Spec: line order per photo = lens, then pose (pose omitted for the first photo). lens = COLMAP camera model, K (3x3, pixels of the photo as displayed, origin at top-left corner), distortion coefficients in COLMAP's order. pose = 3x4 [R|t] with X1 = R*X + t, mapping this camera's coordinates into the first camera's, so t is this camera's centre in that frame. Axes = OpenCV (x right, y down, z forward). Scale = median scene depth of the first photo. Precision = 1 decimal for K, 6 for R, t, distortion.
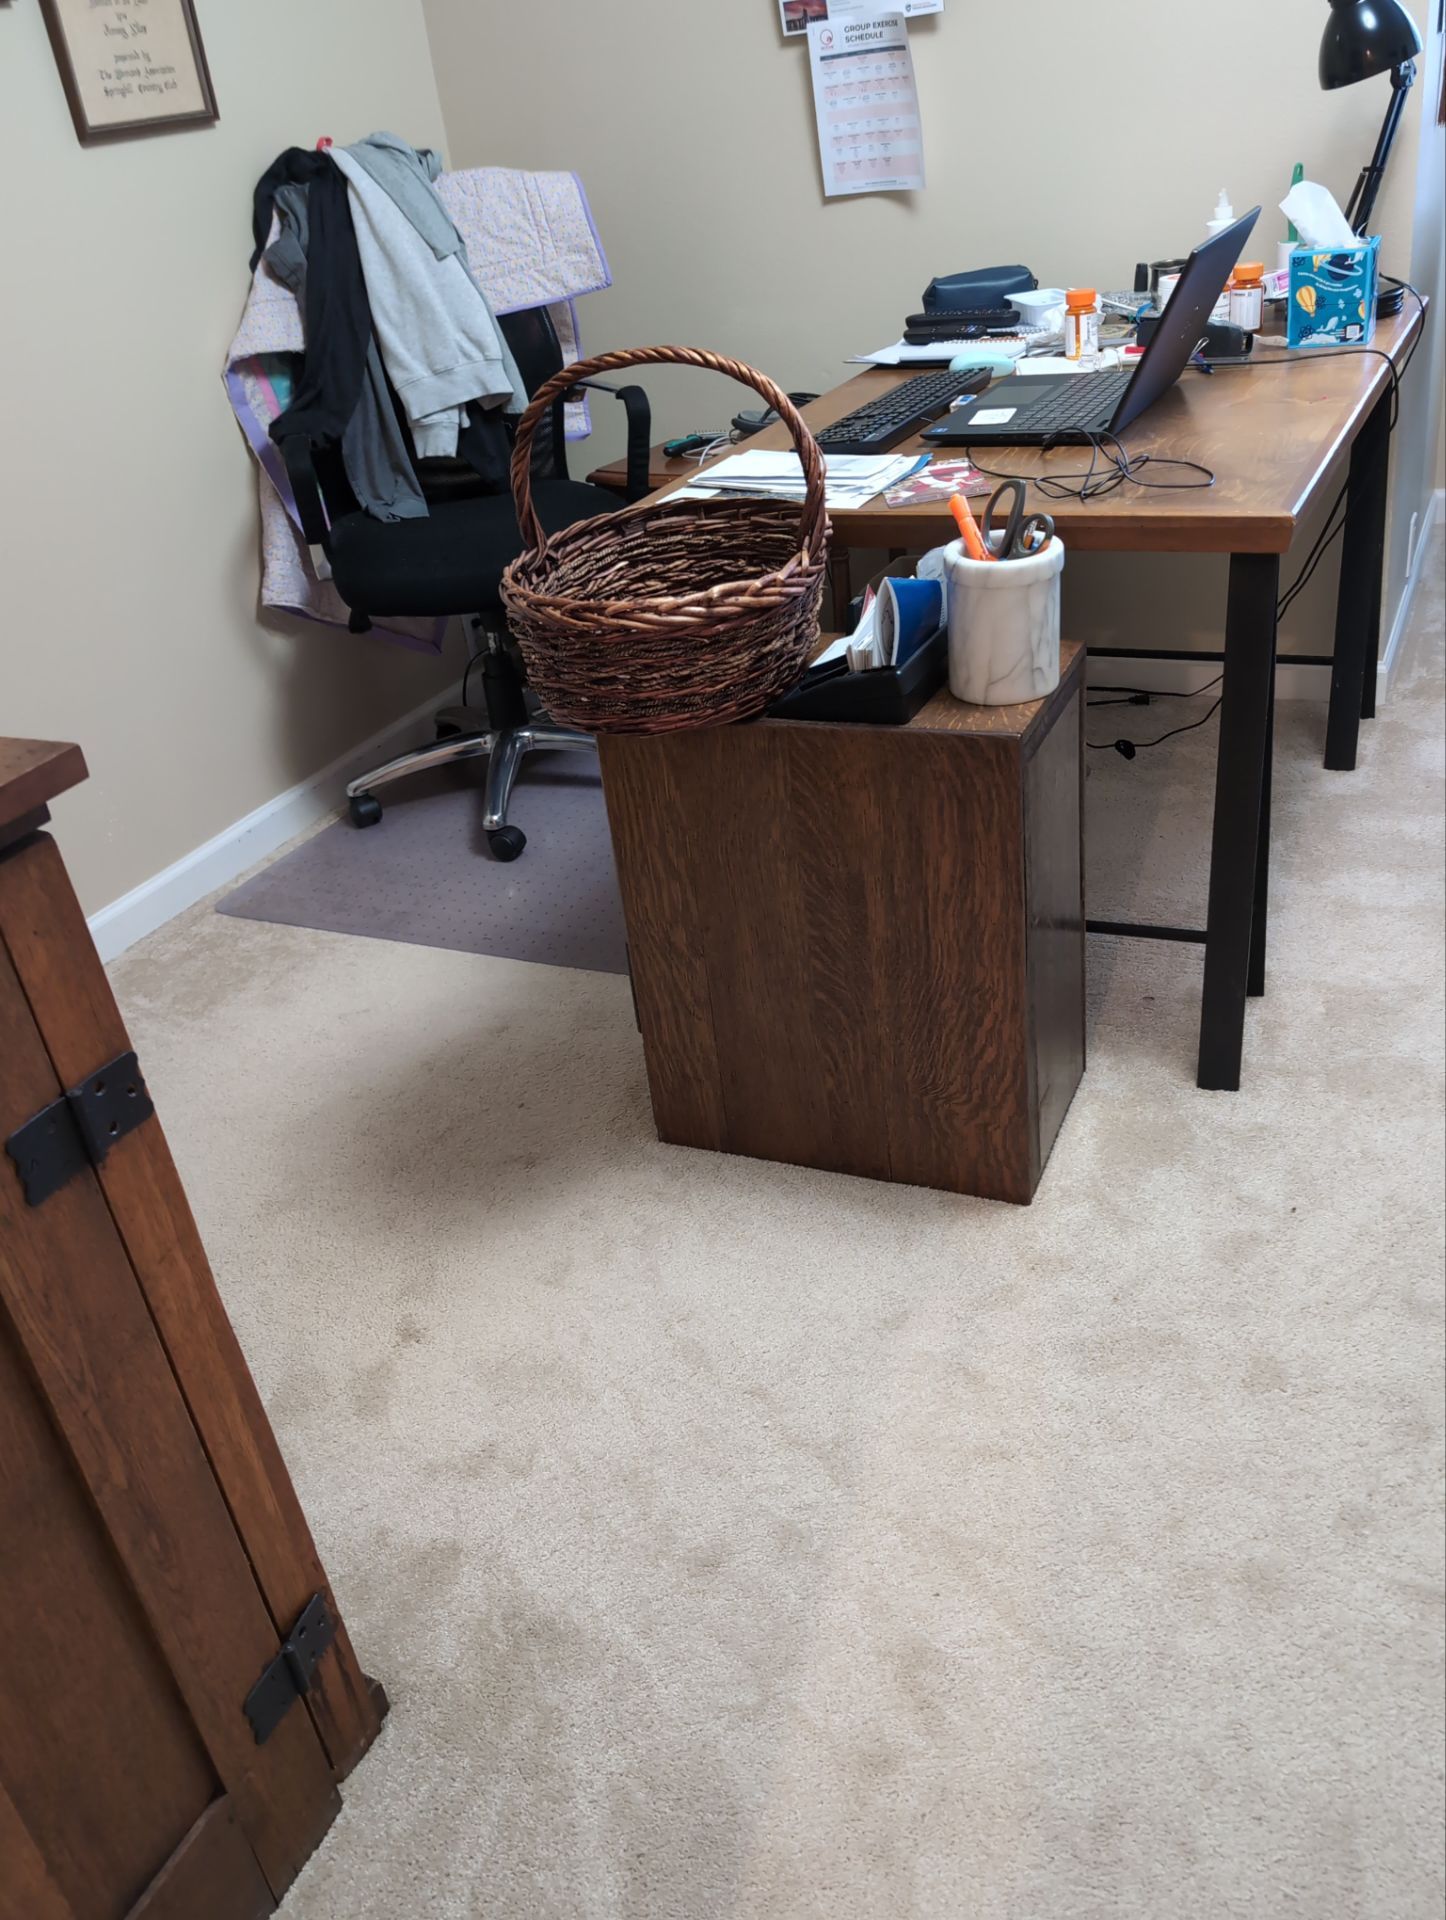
lens RADIAL K [[1570.9, 0, 710.3], [0, 1570.9, 926.4], [0, 0, 1]] dist [-0.003045, -0.001484]
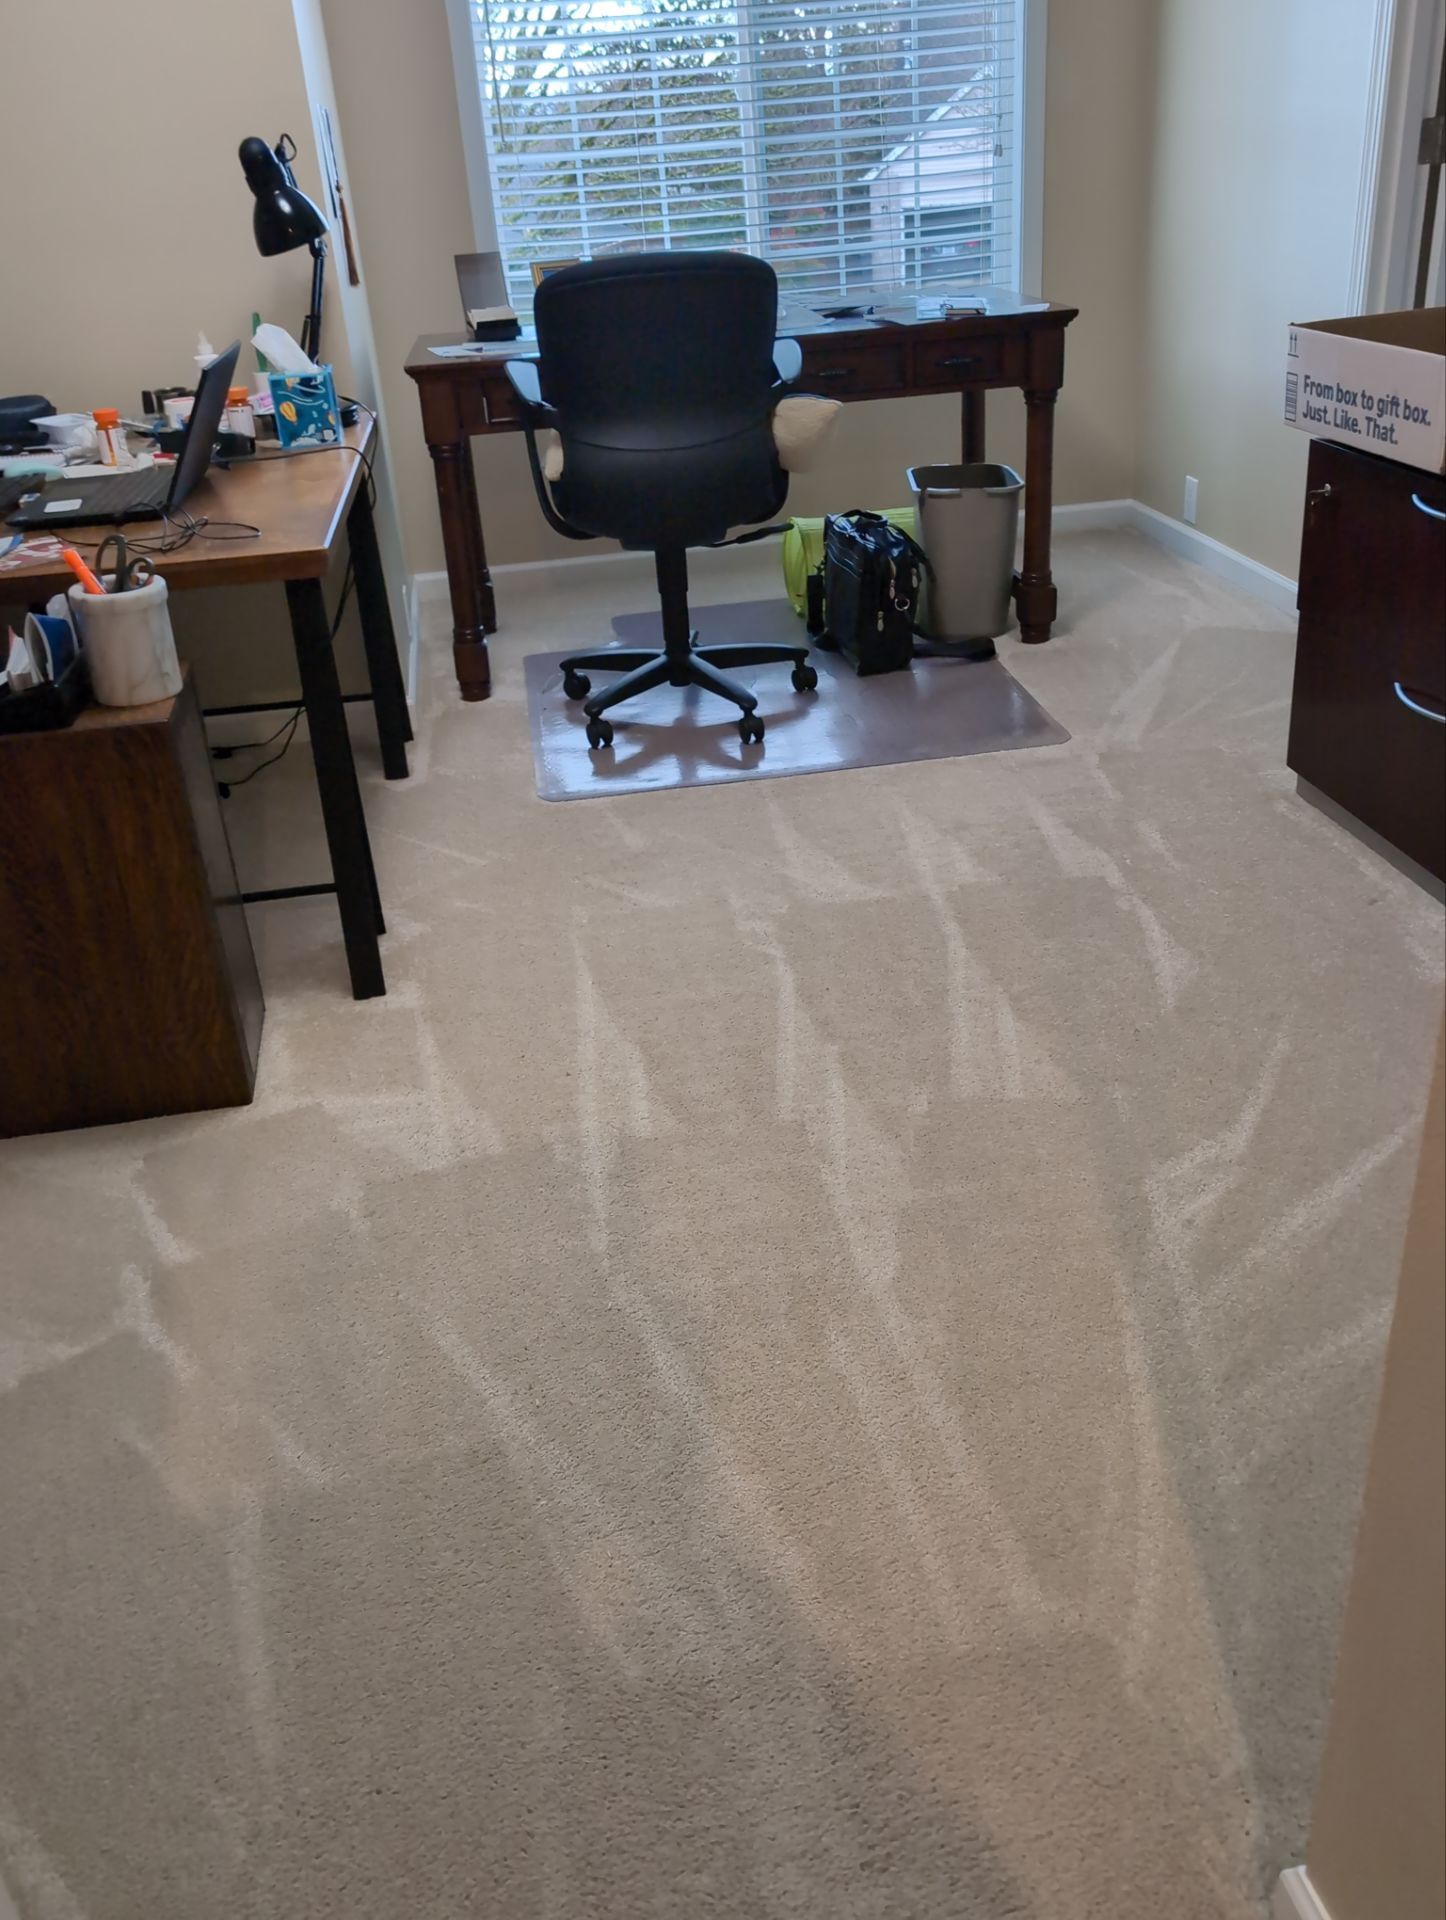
lens RADIAL K [[1603.9, 0, 725.0], [0, 1603.9, 965.4], [0, 0, 1]] dist [0.038349, -0.078675]
pose [[0.819094, -0.197102, 0.538736, -0.143195], [0.239096, 0.970961, -0.008285, 0.154013], [-0.521458, 0.135595, 0.842434, -0.269940]]
